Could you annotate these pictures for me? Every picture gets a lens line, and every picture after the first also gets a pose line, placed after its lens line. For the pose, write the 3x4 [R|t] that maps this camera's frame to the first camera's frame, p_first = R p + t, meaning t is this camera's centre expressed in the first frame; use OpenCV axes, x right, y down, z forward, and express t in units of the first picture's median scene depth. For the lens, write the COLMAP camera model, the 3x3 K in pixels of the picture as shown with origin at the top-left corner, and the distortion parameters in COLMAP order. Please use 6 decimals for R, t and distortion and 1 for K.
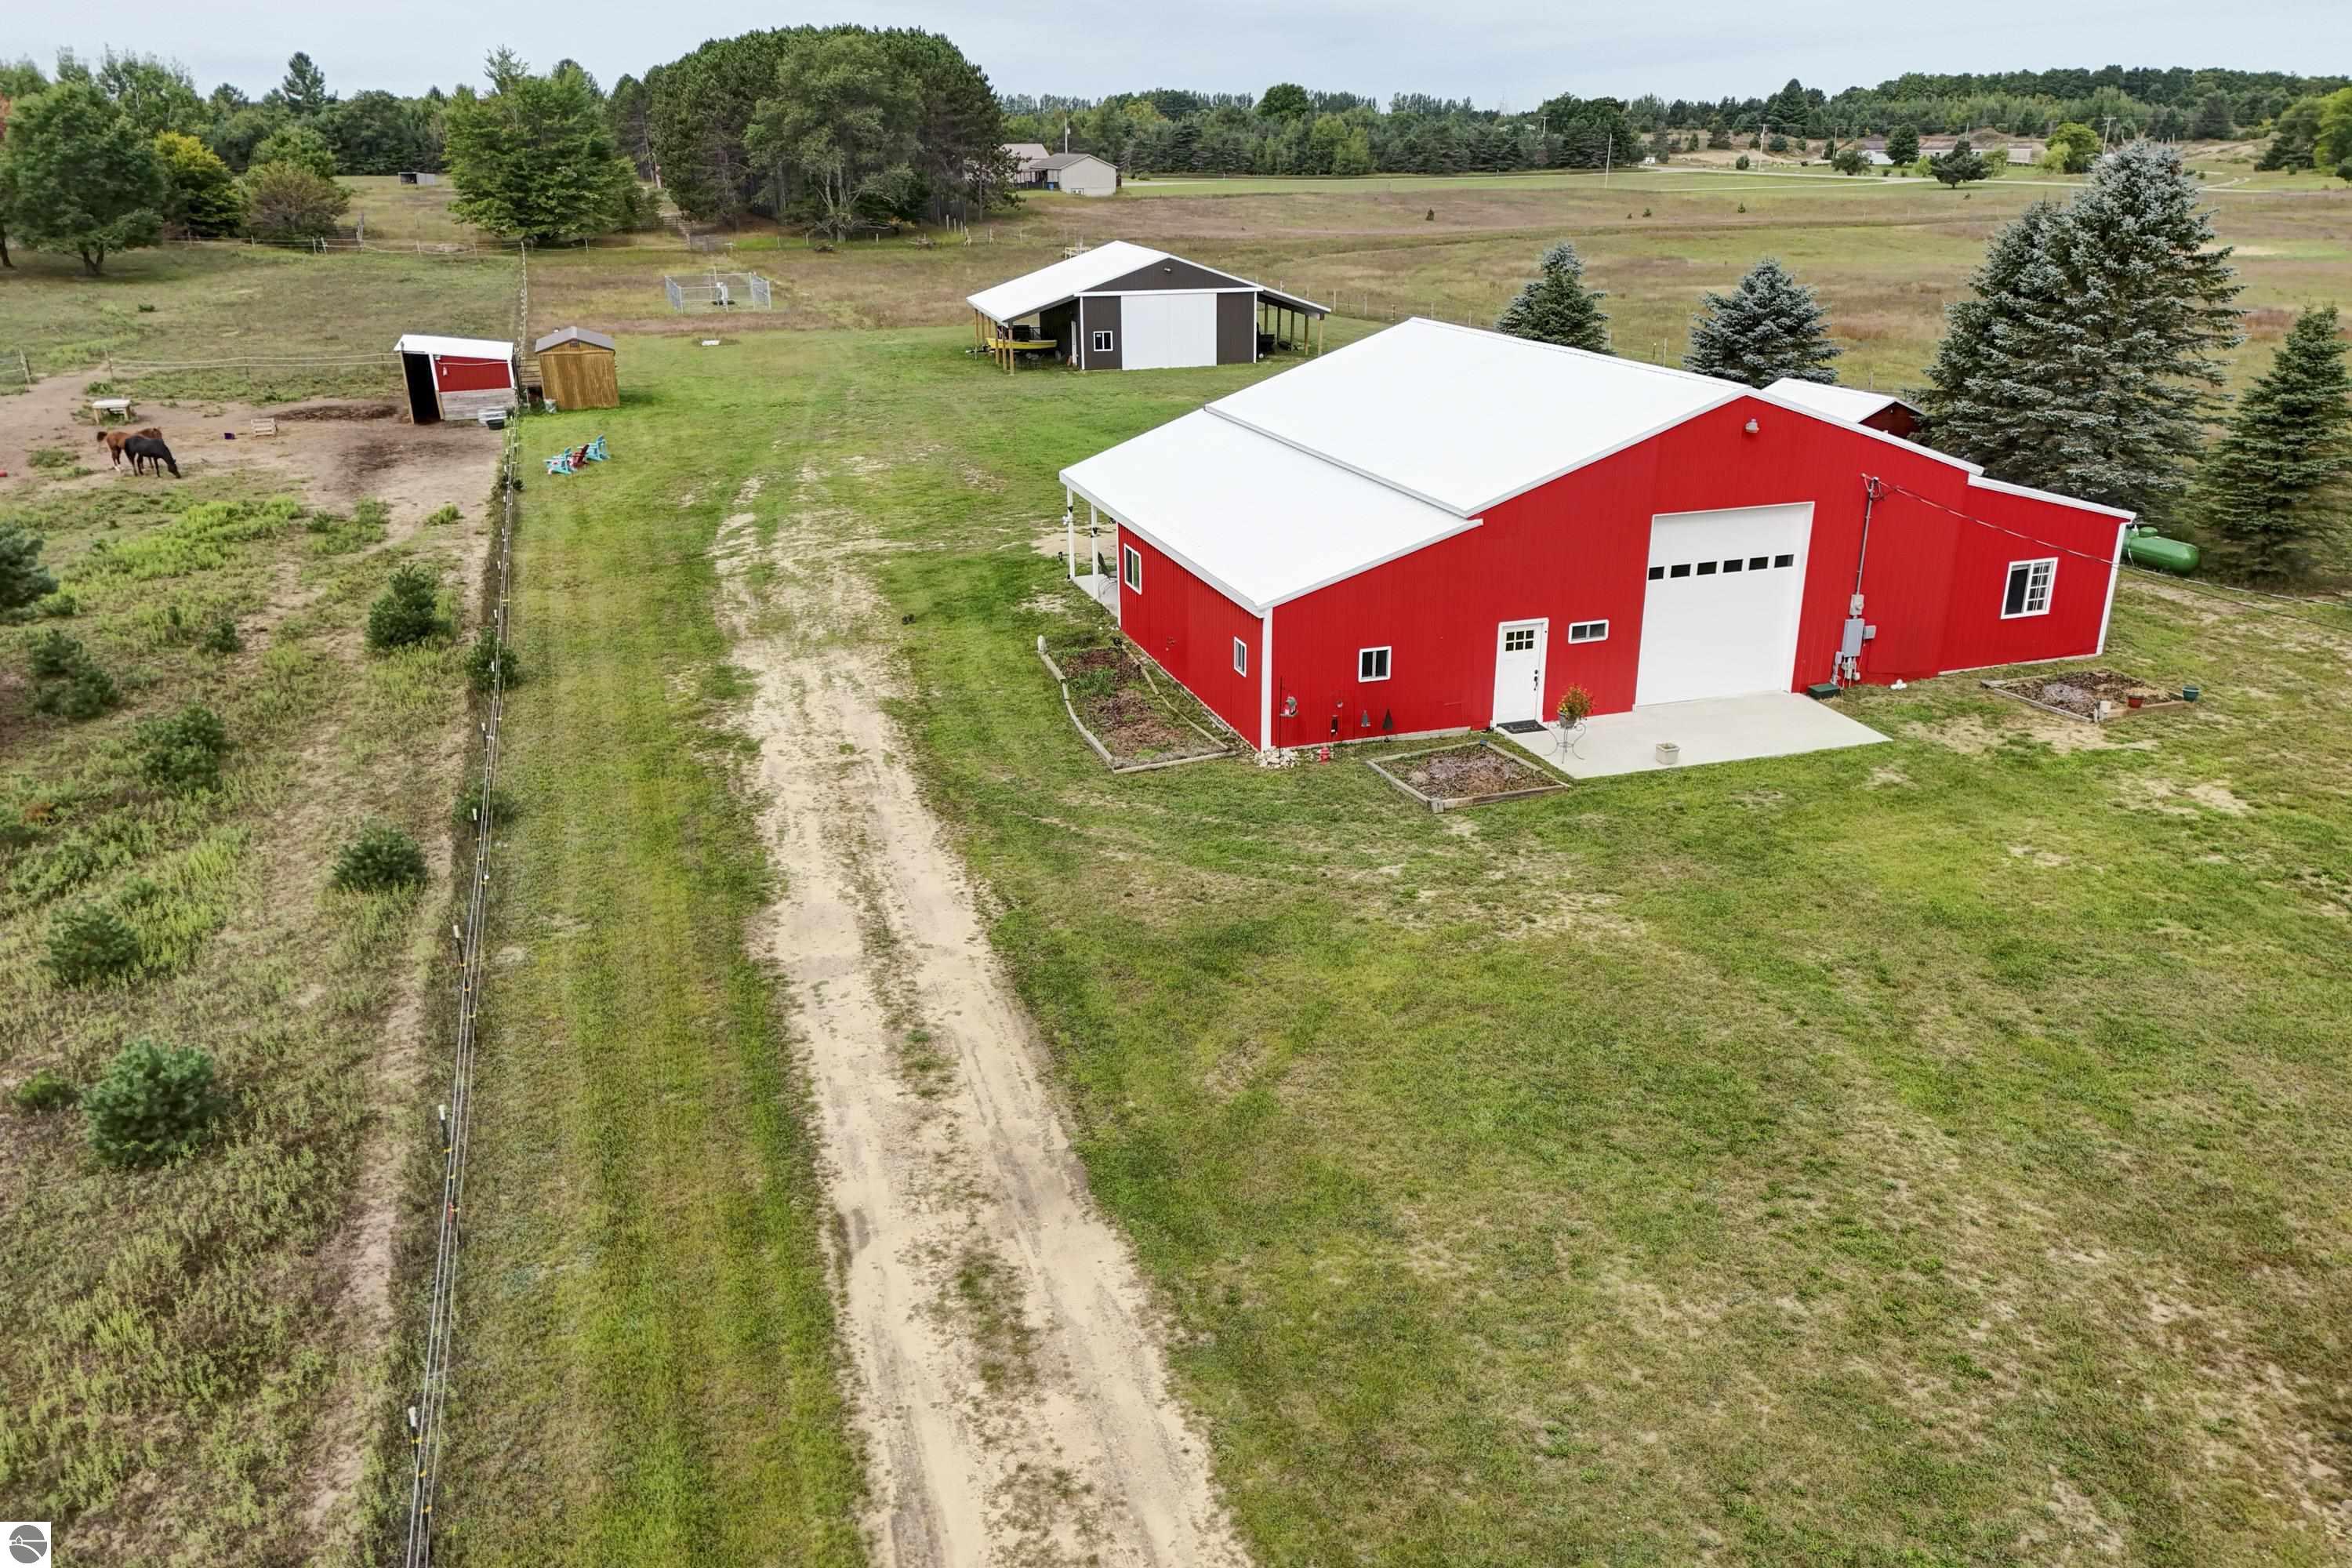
lens RADIAL K [[1733.7, 0, 1176.0], [0, 1733.7, 784.0], [0, 0, 1]] dist [0.062611, -0.050334]
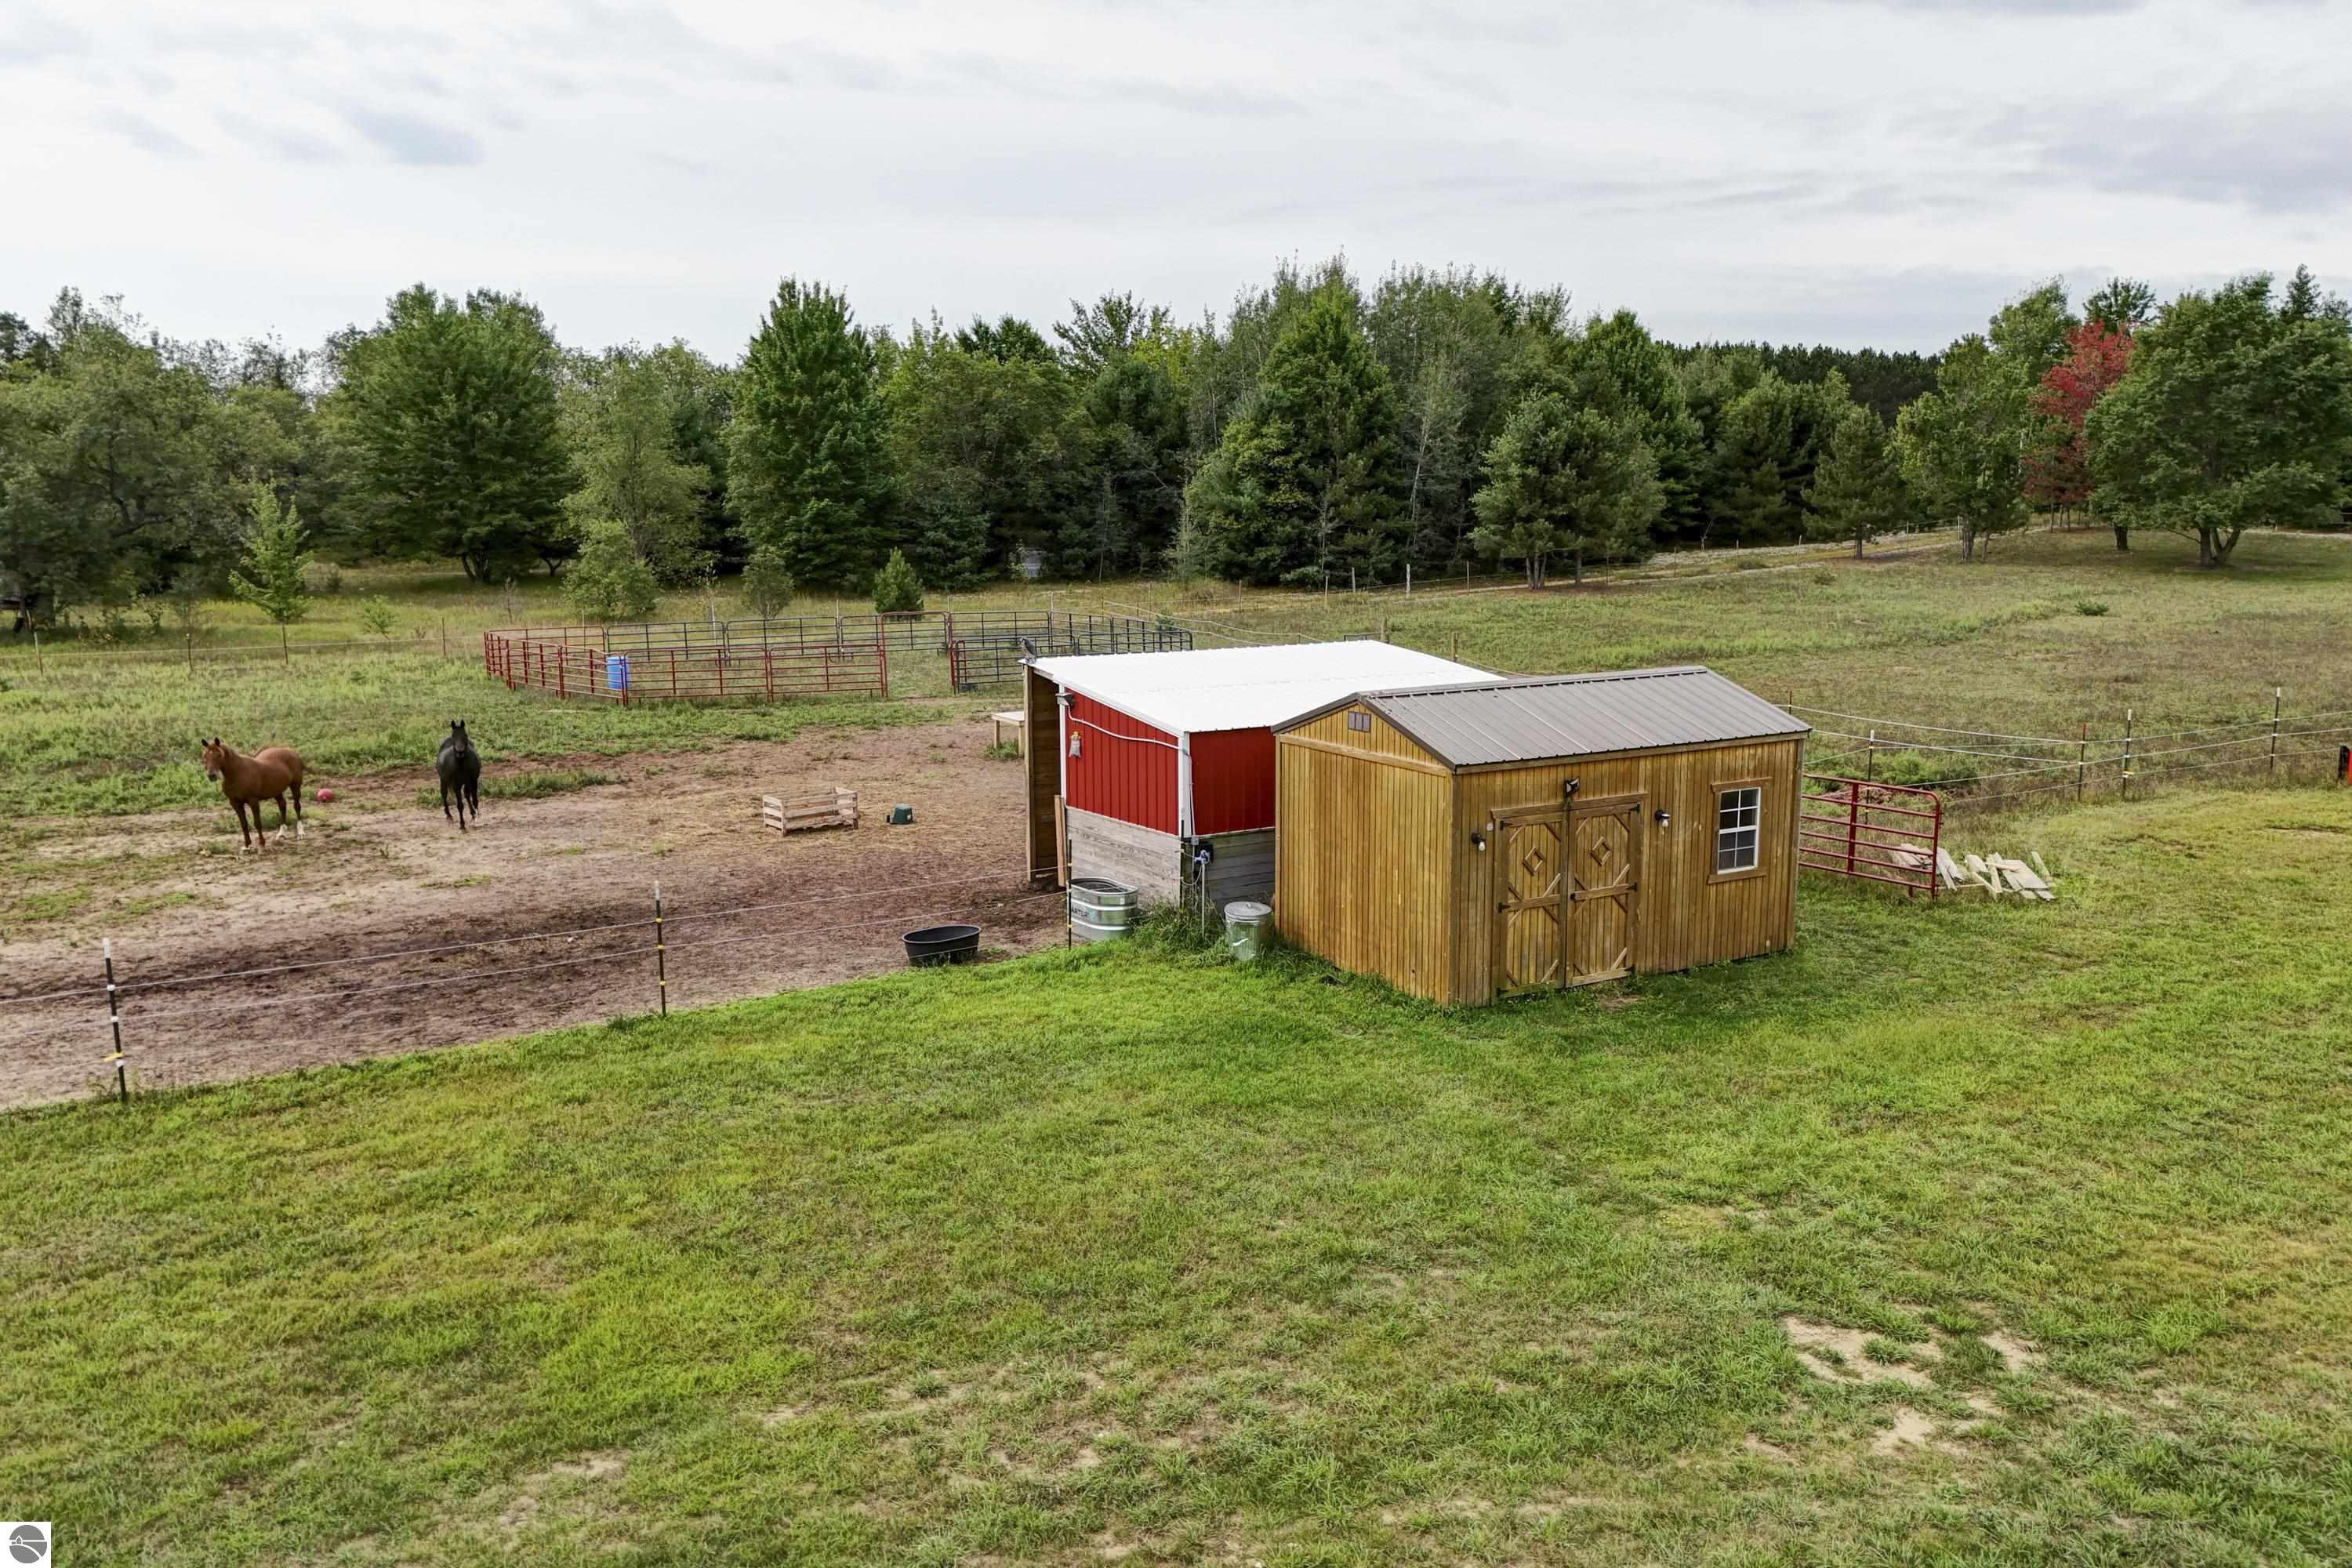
lens RADIAL K [[1712.0, 0, 1170.1], [0, 1712.0, 829.3], [0, 0, 1]] dist [0.112540, -0.160760]
pose [[0.207898, 0.192599, -0.959002, -0.240867], [-0.338214, 0.934105, 0.114279, -0.515128], [0.917818, 0.300589, 0.259338, 1.859319]]
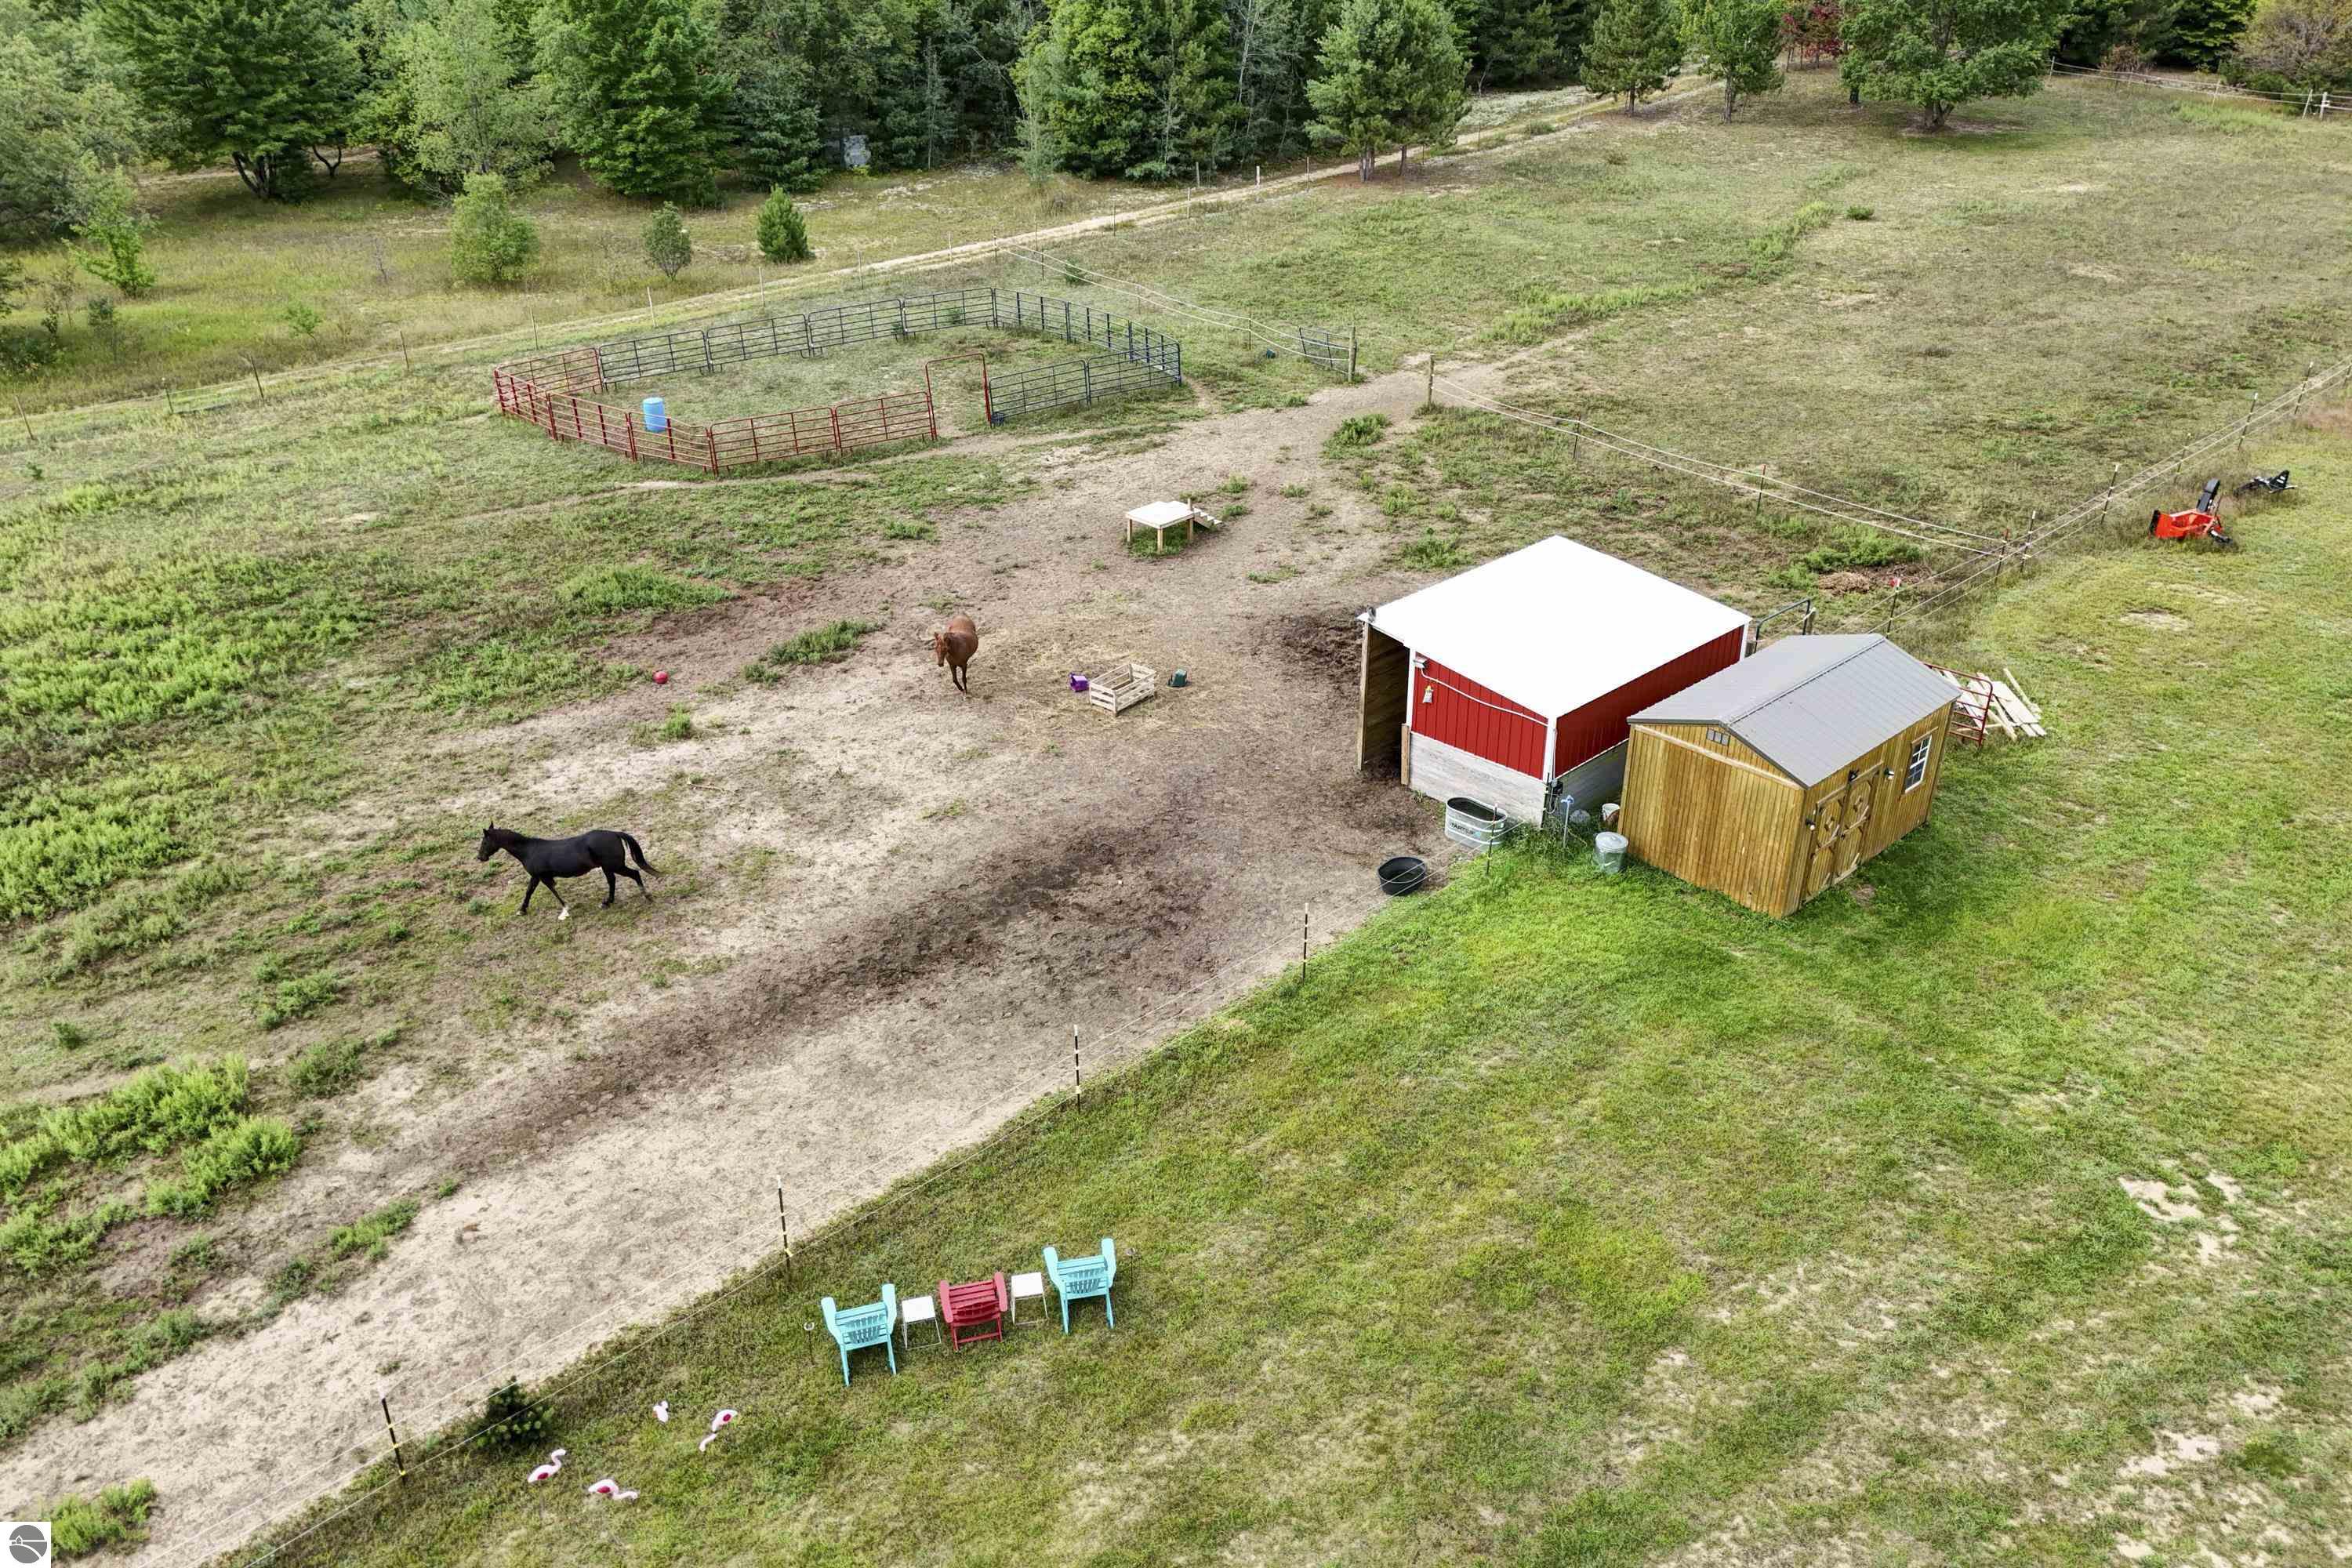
lens RADIAL K [[1733.7, 0, 1176.0], [0, 1733.7, 784.0], [0, 0, 1]] dist [0.062611, -0.050334]
pose [[0.415488, 0.433789, -0.799498, -0.191797], [-0.315056, 0.893180, 0.320889, -0.653482], [0.853293, 0.118561, 0.507773, 1.454309]]
